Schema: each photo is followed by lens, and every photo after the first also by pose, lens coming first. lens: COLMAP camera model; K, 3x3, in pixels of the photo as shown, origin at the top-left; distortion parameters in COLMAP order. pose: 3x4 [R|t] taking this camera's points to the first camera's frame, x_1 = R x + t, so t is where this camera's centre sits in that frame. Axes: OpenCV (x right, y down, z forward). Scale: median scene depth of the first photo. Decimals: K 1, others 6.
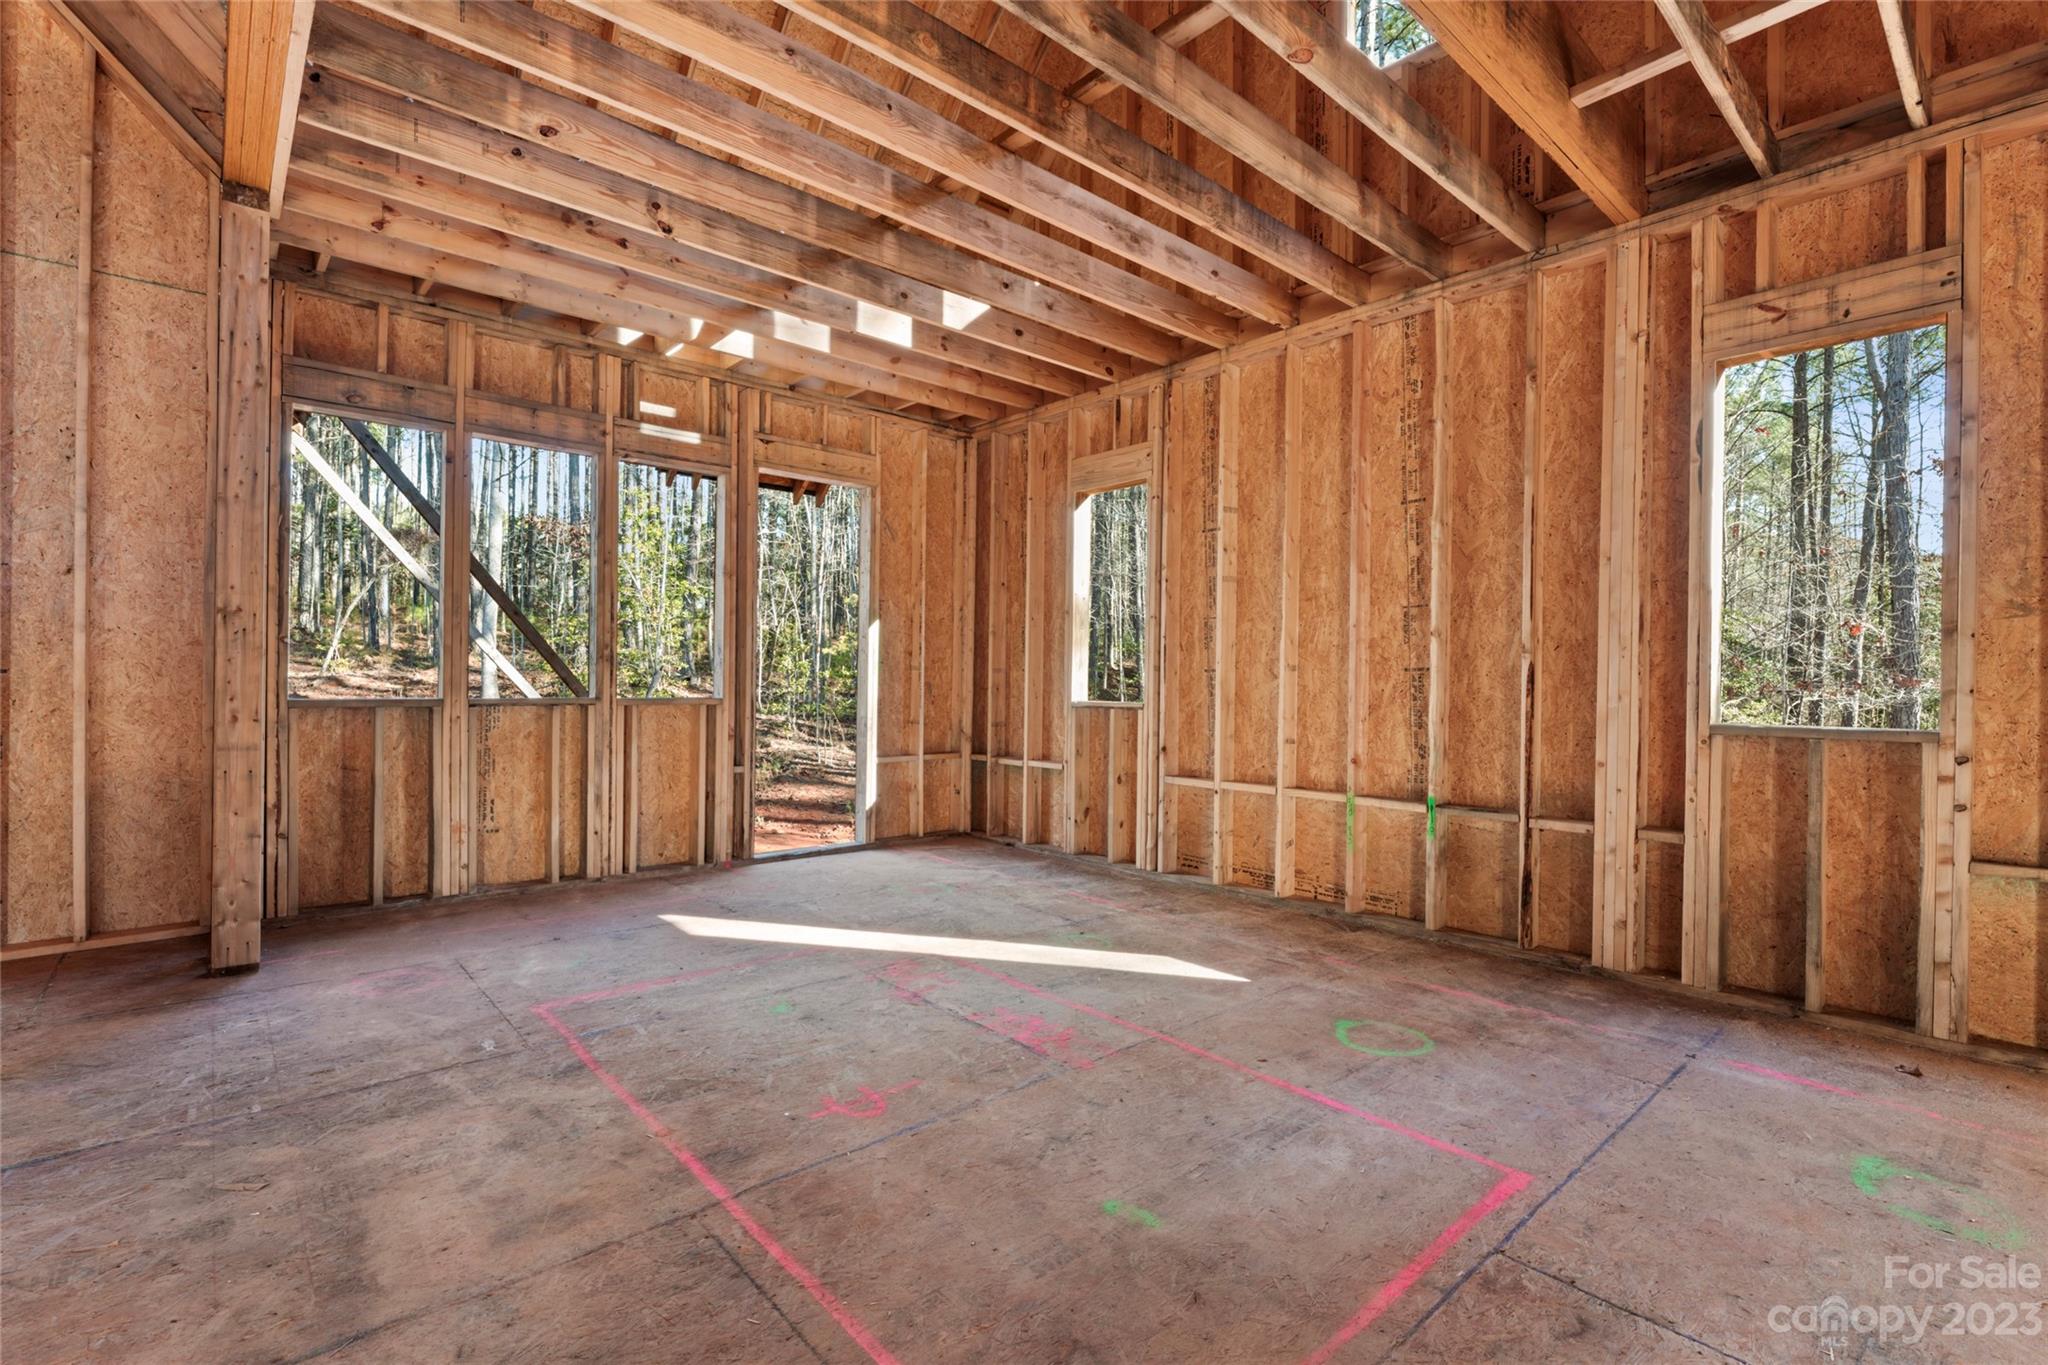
lens RADIAL K [[931.5, 0, 1020.8], [0, 931.5, 680.8], [0, 0, 1]] dist [-0.004283, 0.001057]
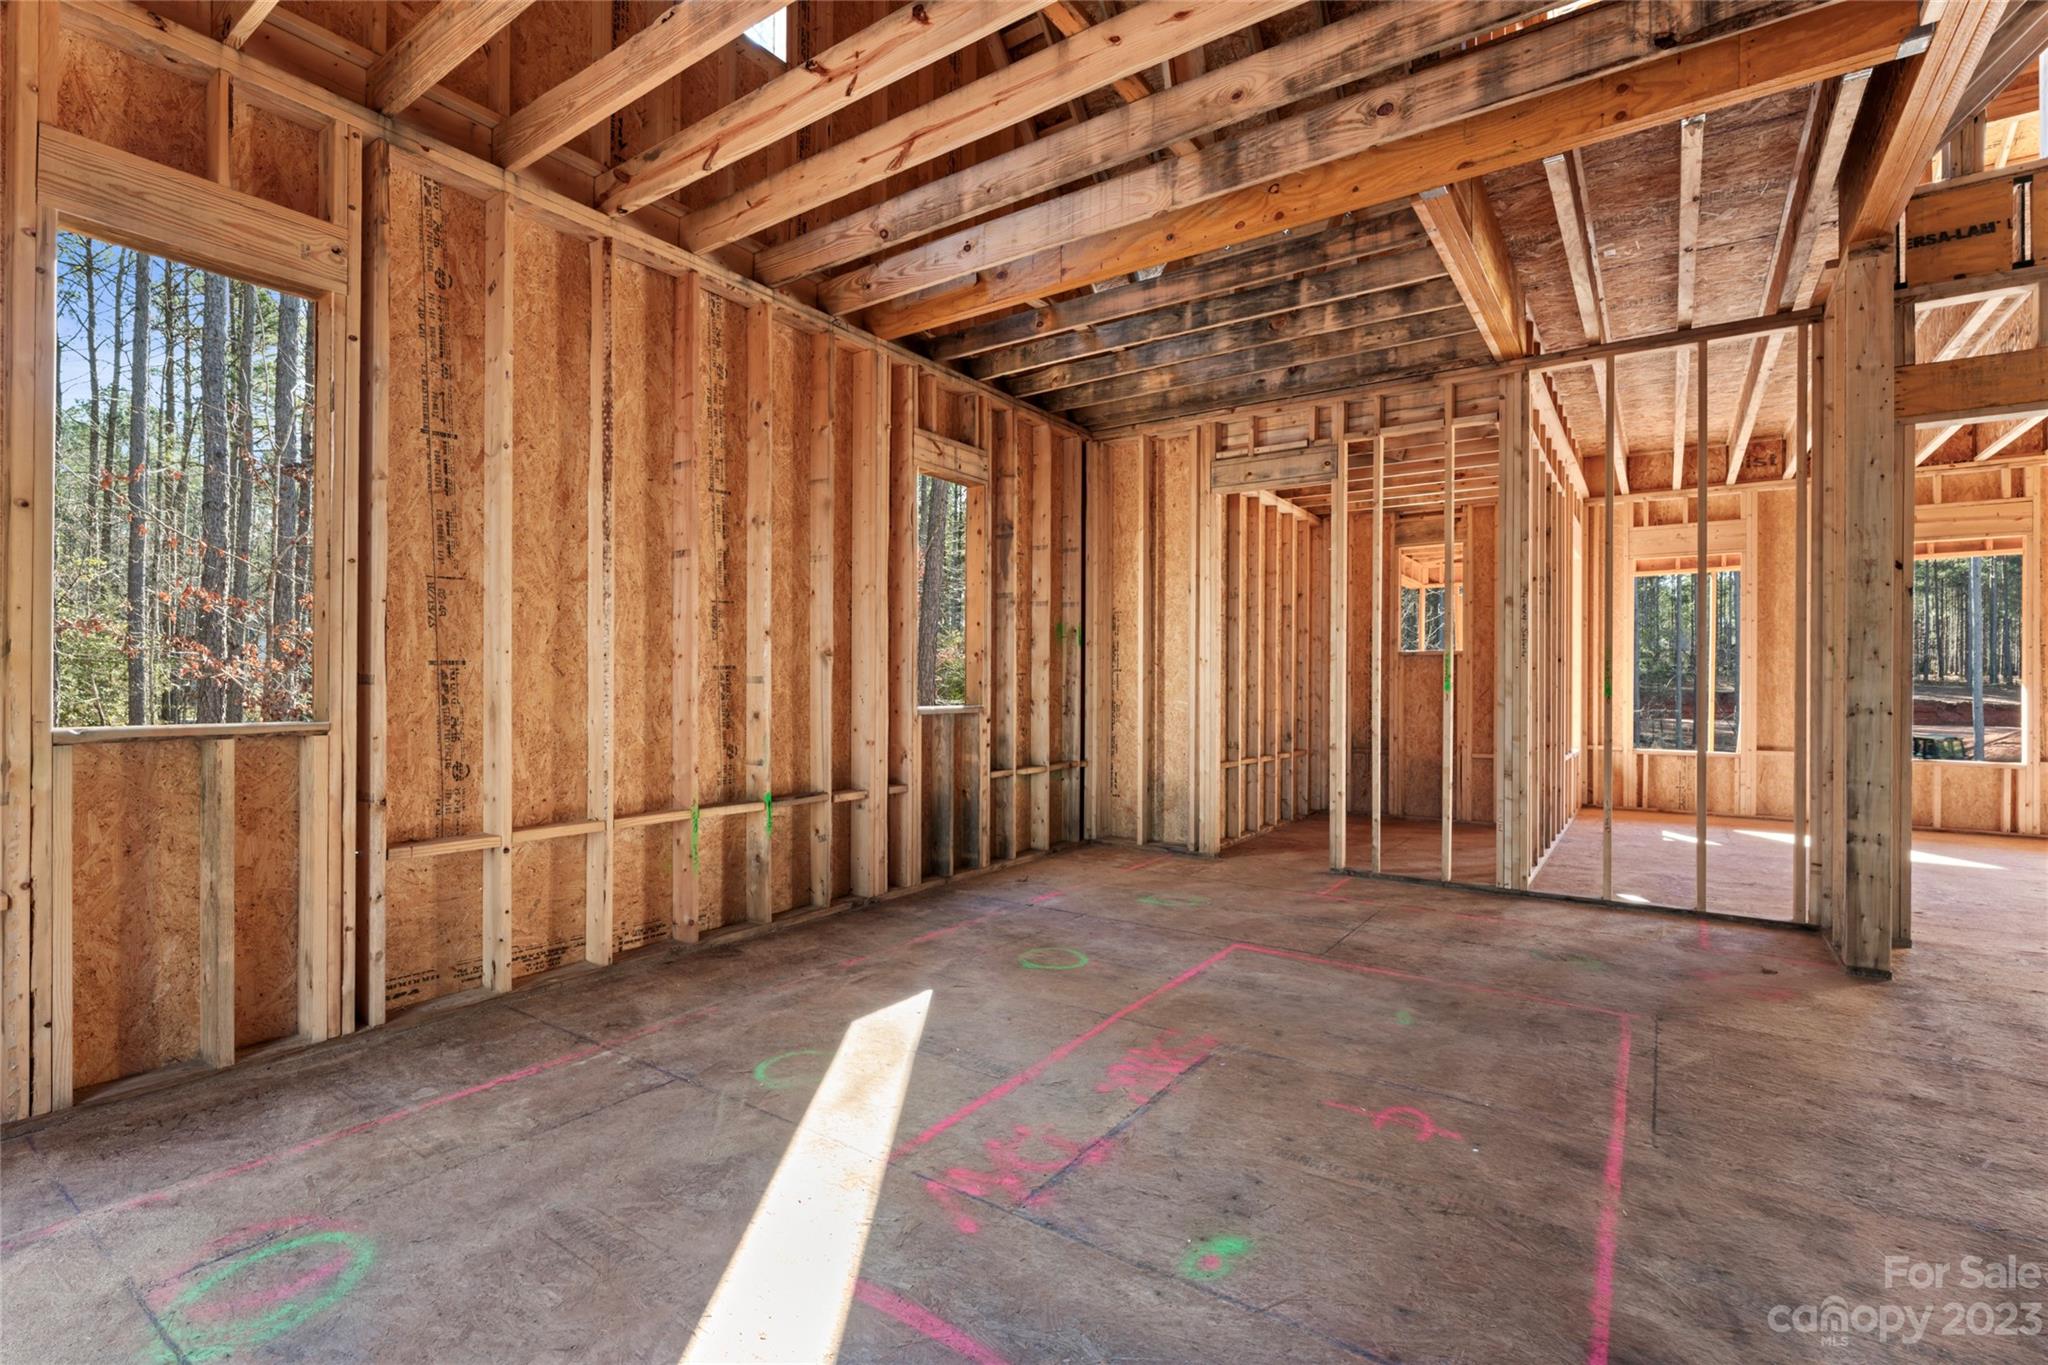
lens RADIAL K [[931.5, 0, 1016.0], [0, 931.5, 680.0], [0, 0, 1]] dist [-0.004283, 0.001057]
pose [[-0.248362, -0.004000, 0.968659, -0.659018], [-0.007320, 0.999971, 0.002252, -0.003789], [-0.968640, -0.006531, -0.248384, 1.065809]]
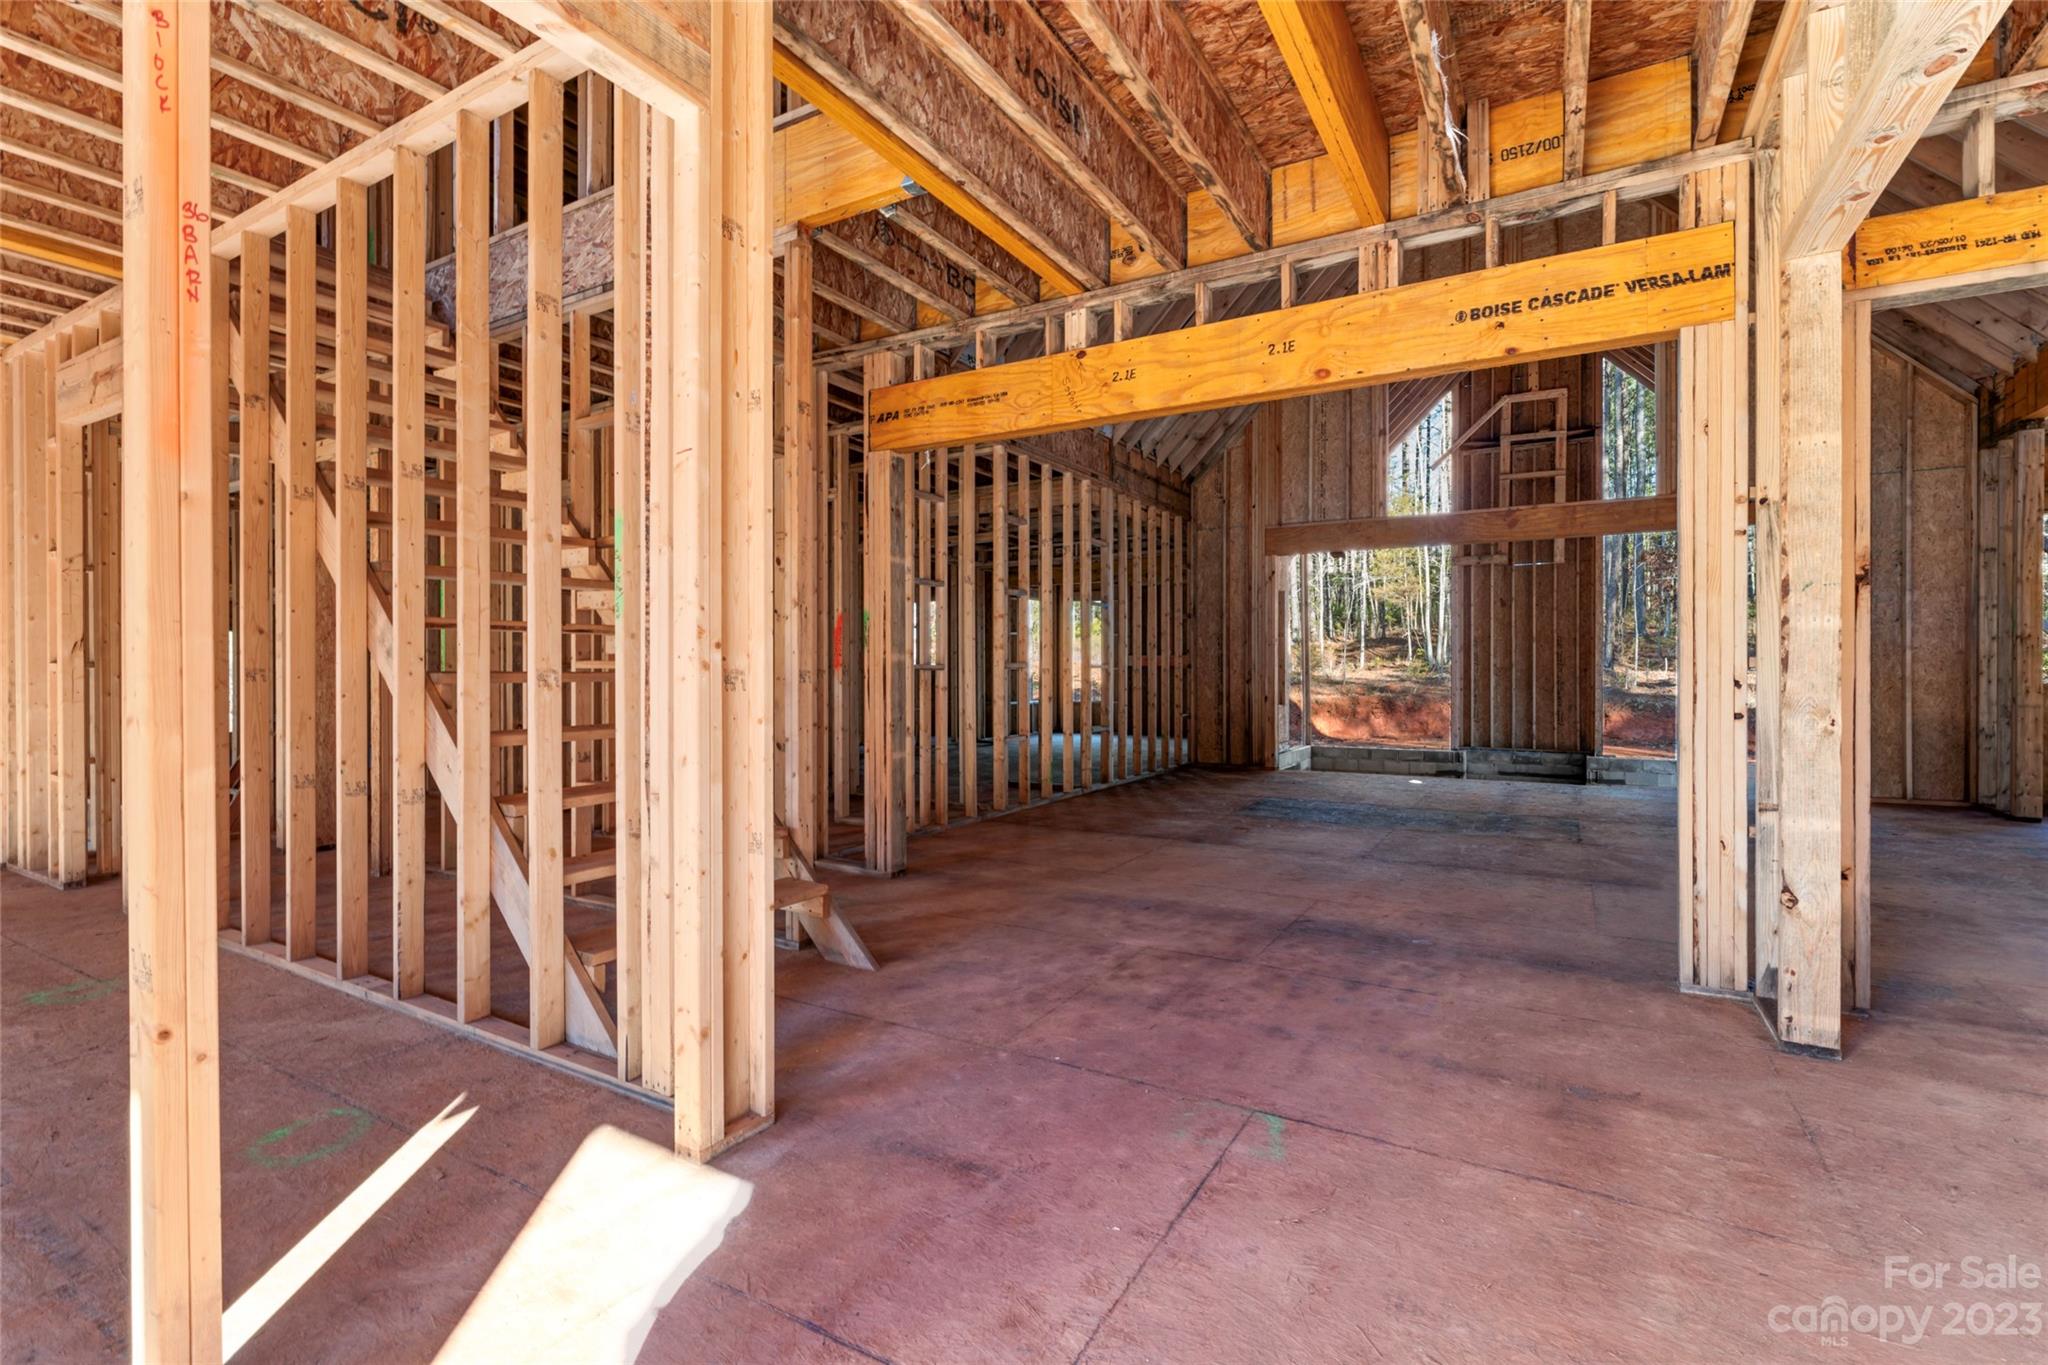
lens RADIAL K [[931.5, 0, 1022.6], [0, 931.5, 671.2], [0, 0, 1]] dist [-0.004283, 0.001057]
pose [[0.303018, -0.009950, -0.952933, 0.352701], [0.003415, 0.999950, -0.009355, 0.007697], [0.952979, -0.000420, 0.303037, -1.490799]]
